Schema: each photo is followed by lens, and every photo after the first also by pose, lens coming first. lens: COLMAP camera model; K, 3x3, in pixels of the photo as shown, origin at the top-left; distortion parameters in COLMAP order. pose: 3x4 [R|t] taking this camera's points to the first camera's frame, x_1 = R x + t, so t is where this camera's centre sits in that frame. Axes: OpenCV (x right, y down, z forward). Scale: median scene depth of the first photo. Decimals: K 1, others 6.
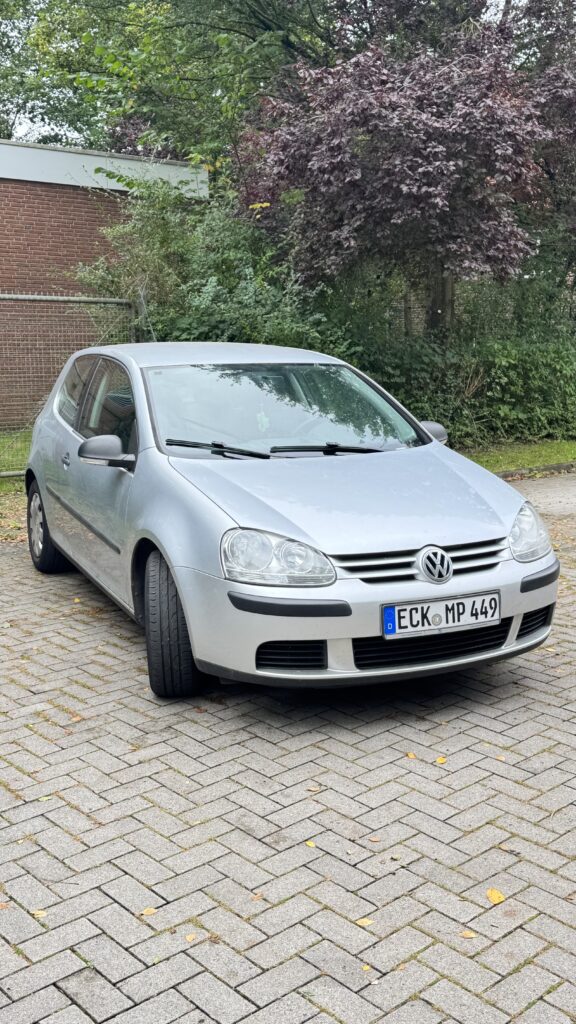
lens RADIAL K [[1046.4, 0, 288.0], [0, 1046.4, 512.0], [0, 0, 1]] dist [0.194501, -0.423426]
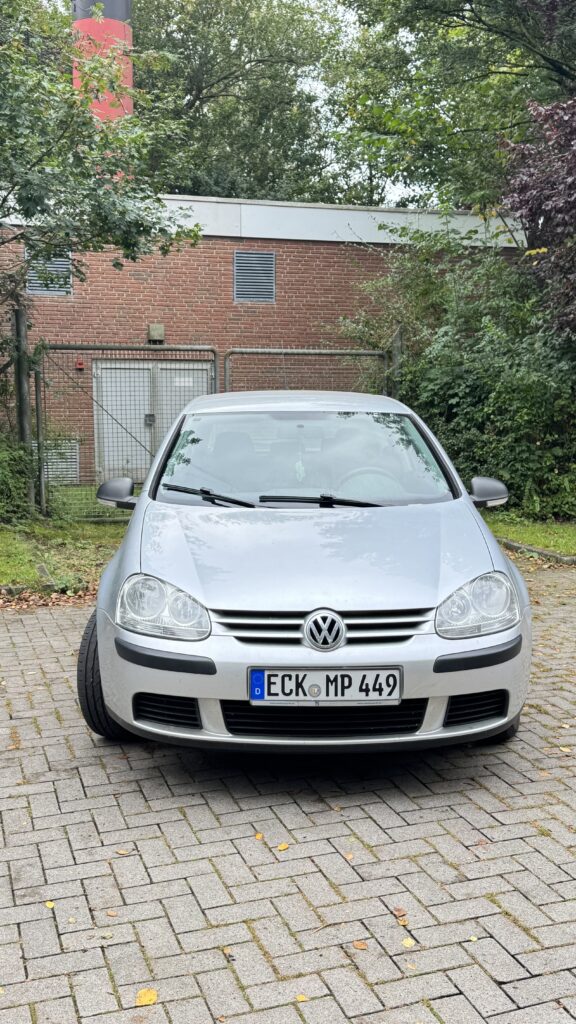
lens RADIAL K [[1046.4, 0, 288.0], [0, 1046.4, 512.0], [0, 0, 1]] dist [0.194501, -0.423426]
pose [[0.912953, 0.050901, -0.404877, 0.476934], [-0.070821, 0.996897, -0.034365, -0.018711], [0.401871, 0.060047, 0.913725, 0.147641]]
